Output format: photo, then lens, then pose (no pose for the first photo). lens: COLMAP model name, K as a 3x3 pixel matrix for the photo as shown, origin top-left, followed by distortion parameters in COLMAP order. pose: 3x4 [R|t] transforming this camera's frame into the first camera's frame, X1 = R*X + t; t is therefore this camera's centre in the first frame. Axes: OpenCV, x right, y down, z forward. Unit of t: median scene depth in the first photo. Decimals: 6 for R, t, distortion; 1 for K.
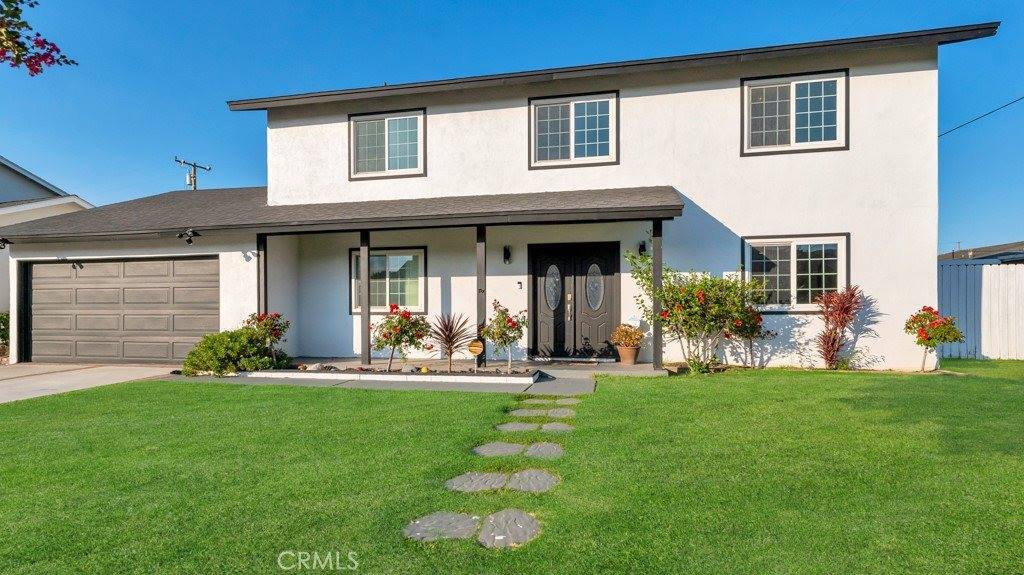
lens RADIAL K [[474.7, 0, 511.0], [0, 474.7, 314.5], [0, 0, 1]] dist [0.001860, 0.000408]
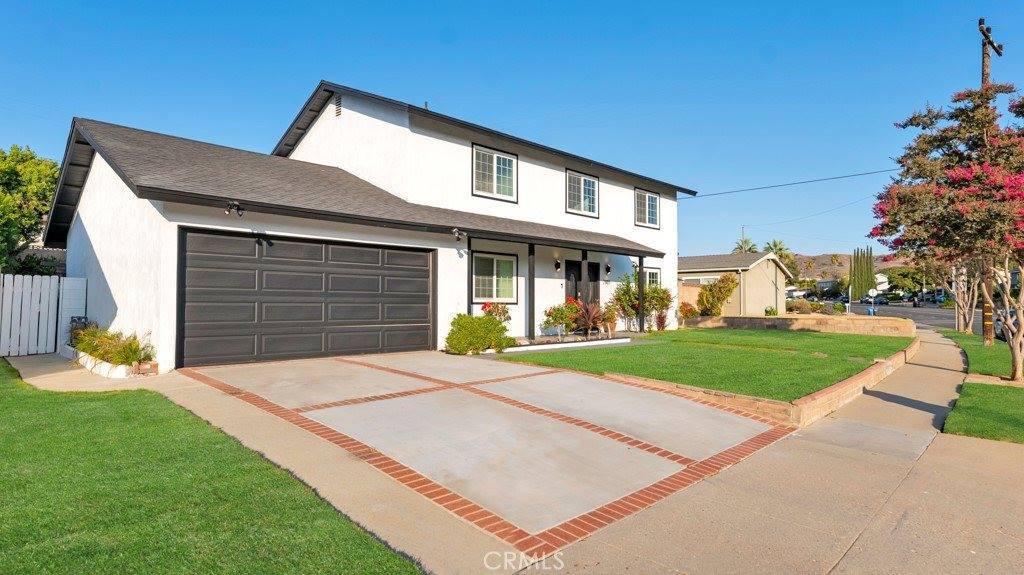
lens RADIAL K [[463.8, 0, 433.6], [0, 463.8, 289.1], [0, 0, 1]] dist [-0.000006, -0.000035]
pose [[0.676938, 0.026247, 0.735572, -1.355373], [-0.005457, 0.999515, -0.030643, -0.001624], [-0.736020, 0.016729, 0.676753, 0.277722]]
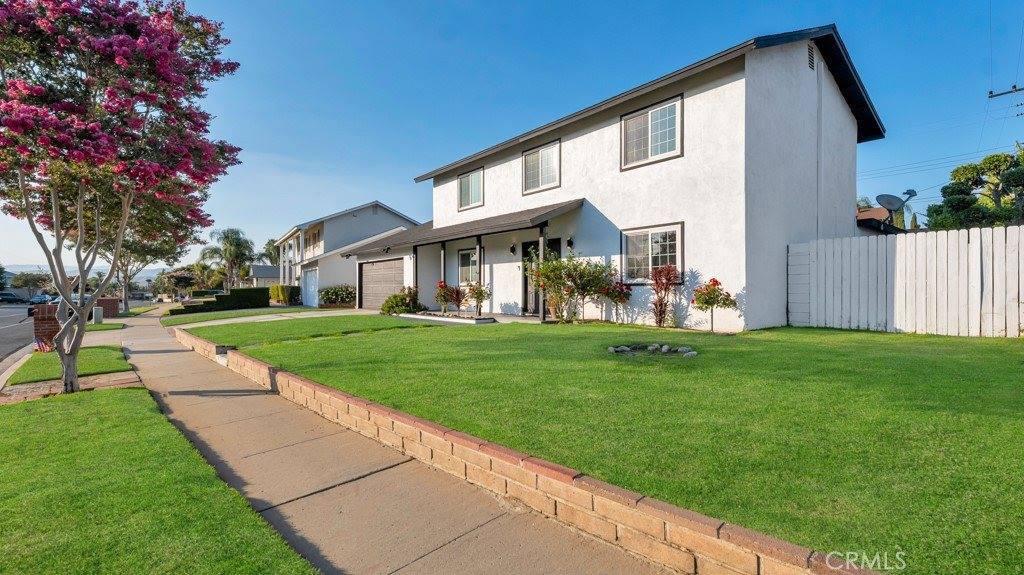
lens RADIAL K [[462.3, 0, 512.7], [0, 462.3, 284.0], [0, 0, 1]] dist [0.001619, 0.000292]
pose [[0.760696, -0.005181, -0.649088, 1.007439], [0.002470, 0.999984, -0.005087, 0.000833], [0.649104, 0.002267, 0.760697, -0.207639]]
